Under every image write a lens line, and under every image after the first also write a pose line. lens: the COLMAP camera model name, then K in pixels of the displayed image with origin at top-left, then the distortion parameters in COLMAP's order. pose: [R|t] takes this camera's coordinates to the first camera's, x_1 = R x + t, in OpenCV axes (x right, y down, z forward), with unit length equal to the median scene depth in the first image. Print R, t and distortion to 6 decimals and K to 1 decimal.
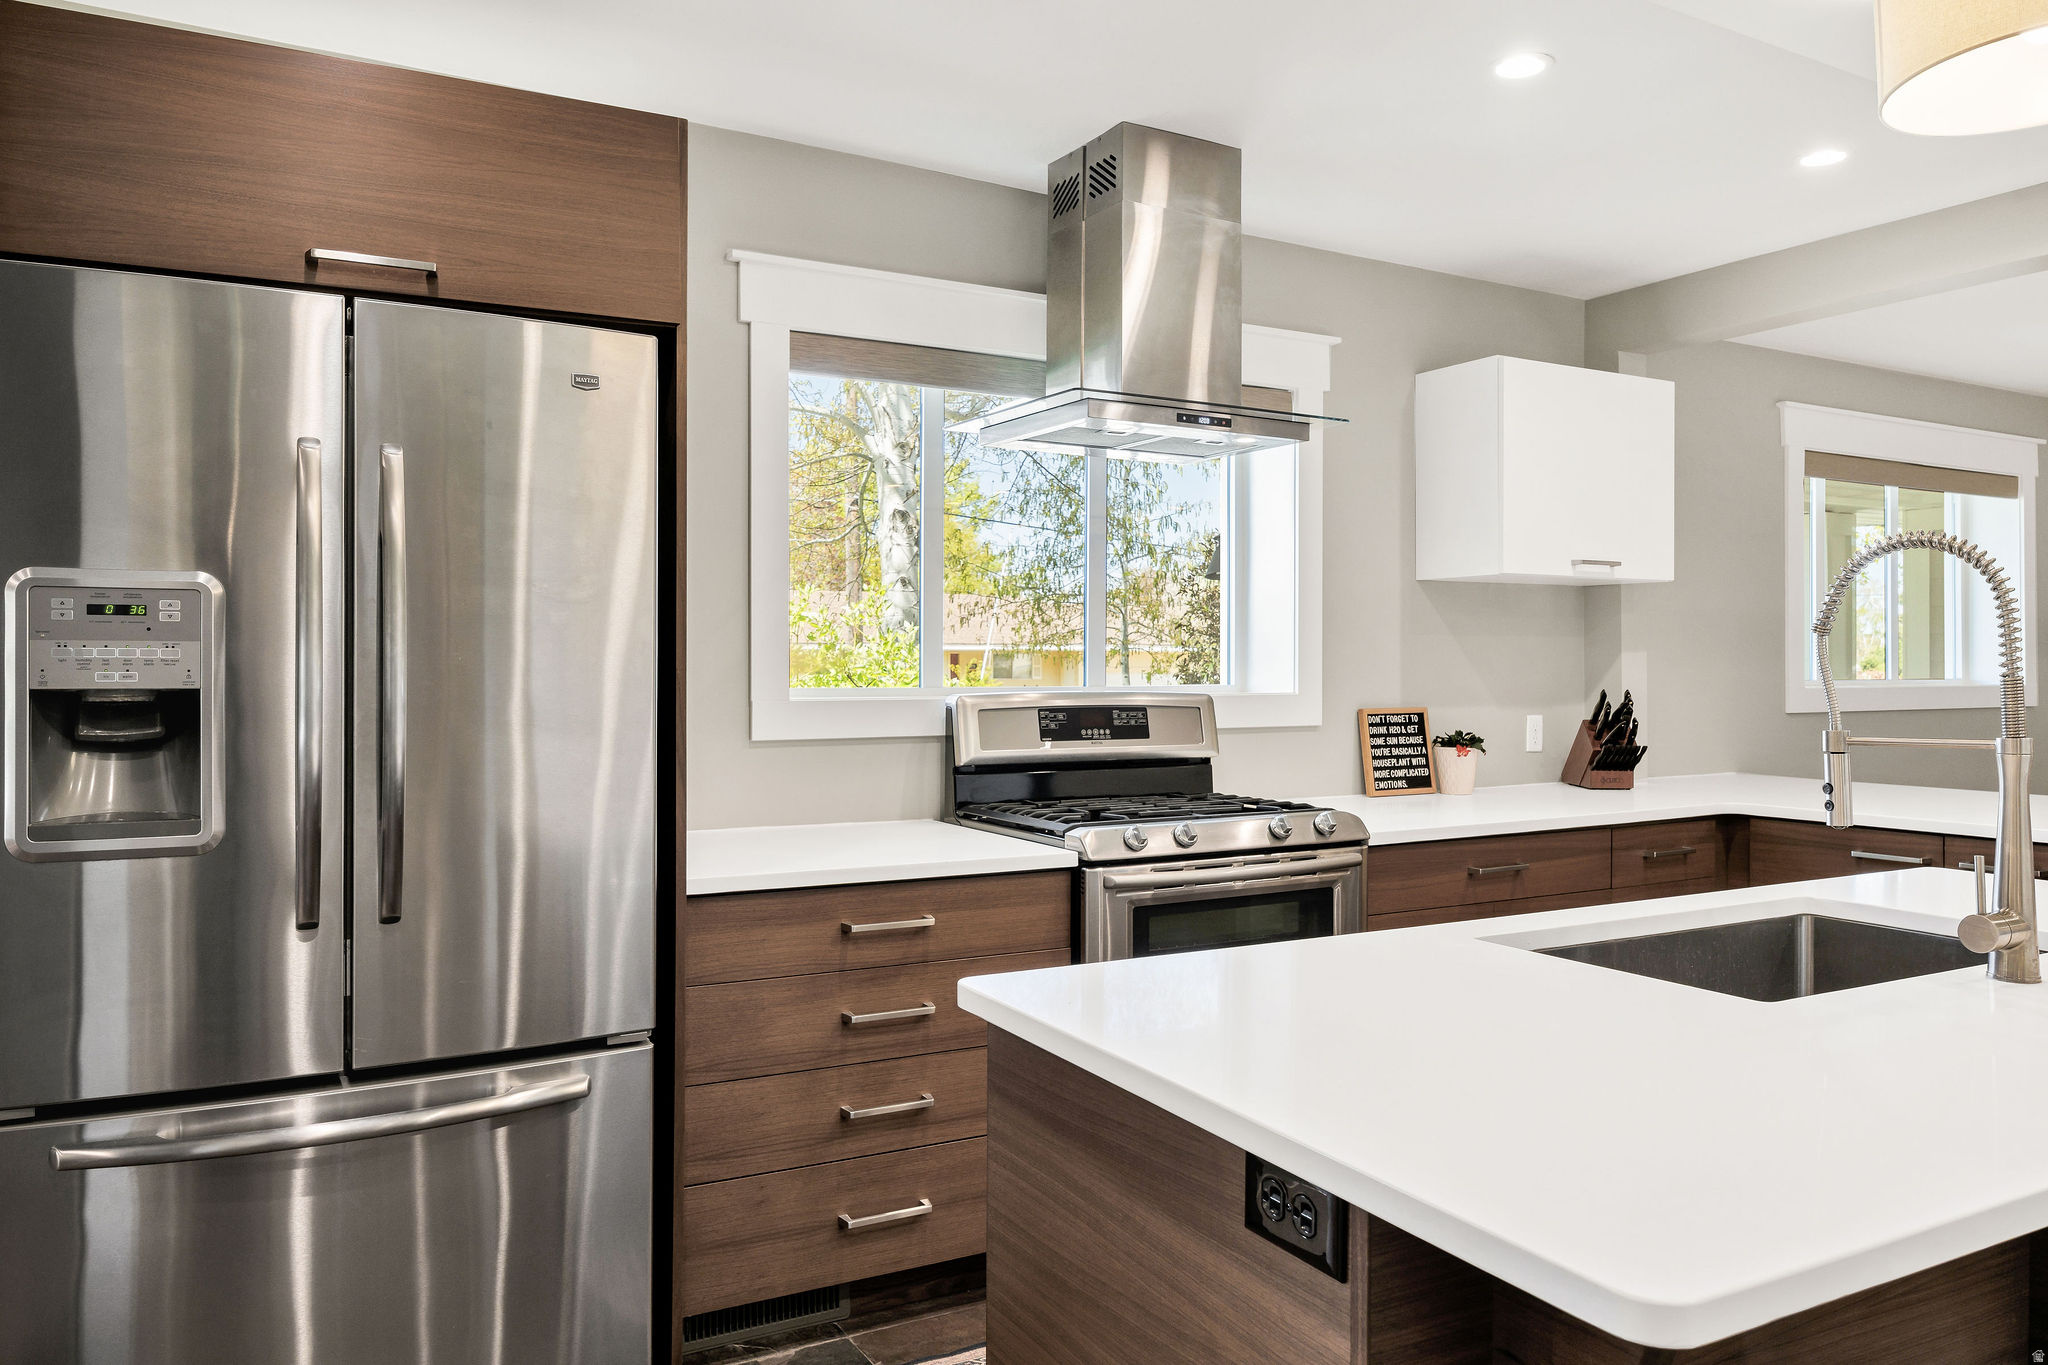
lens RADIAL K [[1410.8, 0, 1016.5], [0, 1410.8, 672.2], [0, 0, 1]] dist [0.003497, 0.000561]
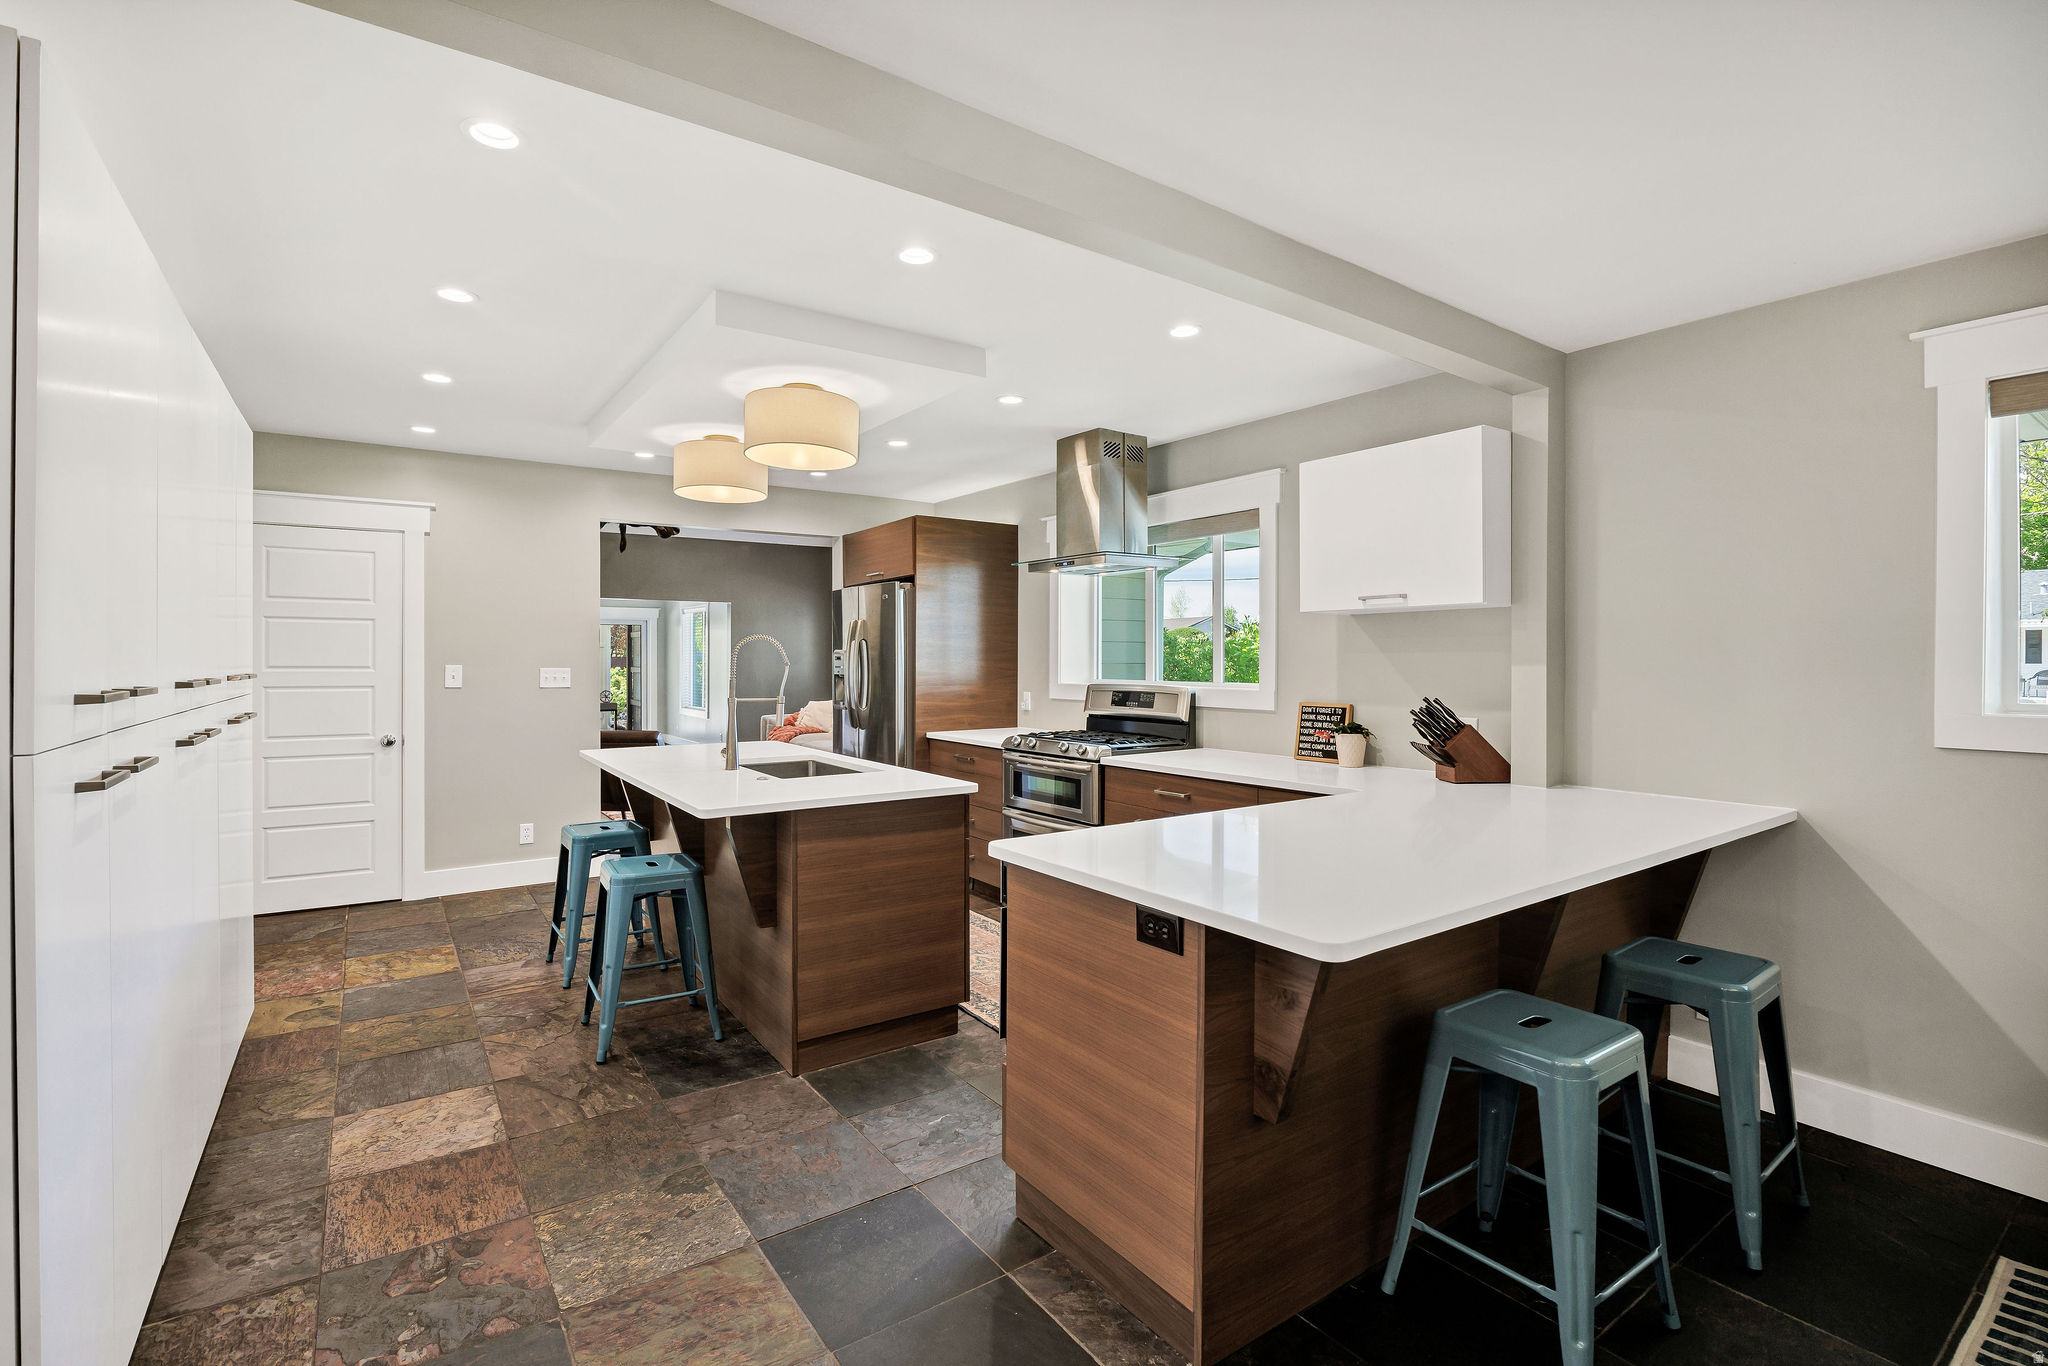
lens RADIAL K [[921.3, 0, 967.4], [0, 921.3, 665.9], [0, 0, 1]] dist [-0.020781, -0.000106]
pose [[0.063461, 0.006369, -0.997964, 1.217726], [-0.002809, 0.999977, 0.006204, -0.018661], [0.997980, 0.002409, 0.063477, 0.571760]]
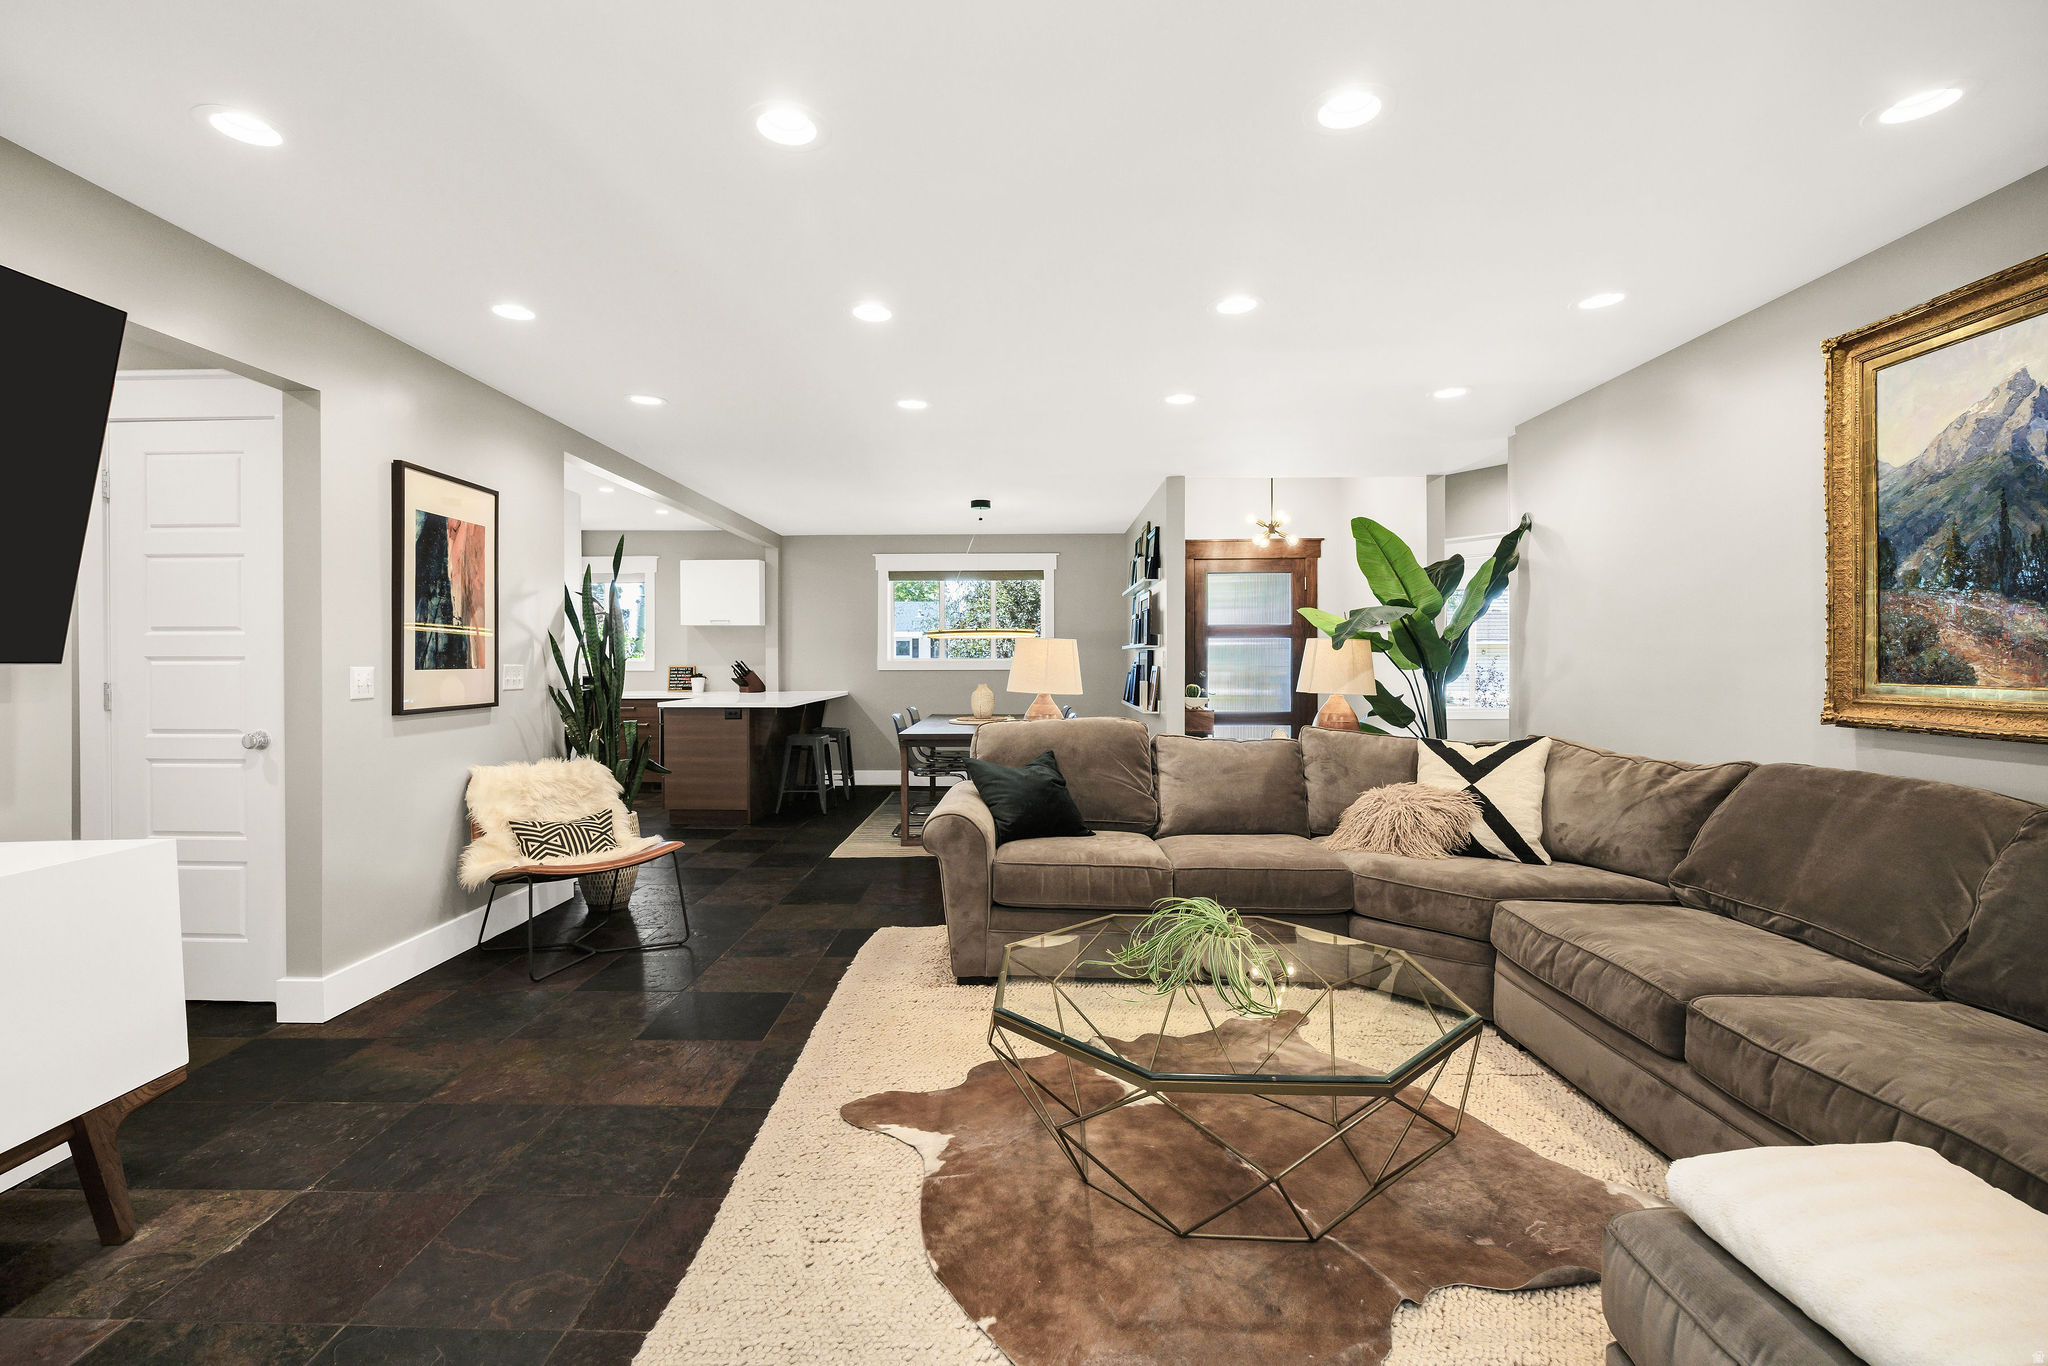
lens RADIAL K [[909.3, 0, 1036.9], [0, 909.3, 659.6], [0, 0, 1]] dist [-0.000928, -0.000530]
pose [[0.873803, -0.000265, -0.486281, 2.048533], [0.001742, 0.999995, 0.002585, 0.006943], [0.486278, -0.003106, 0.873799, -0.458833]]
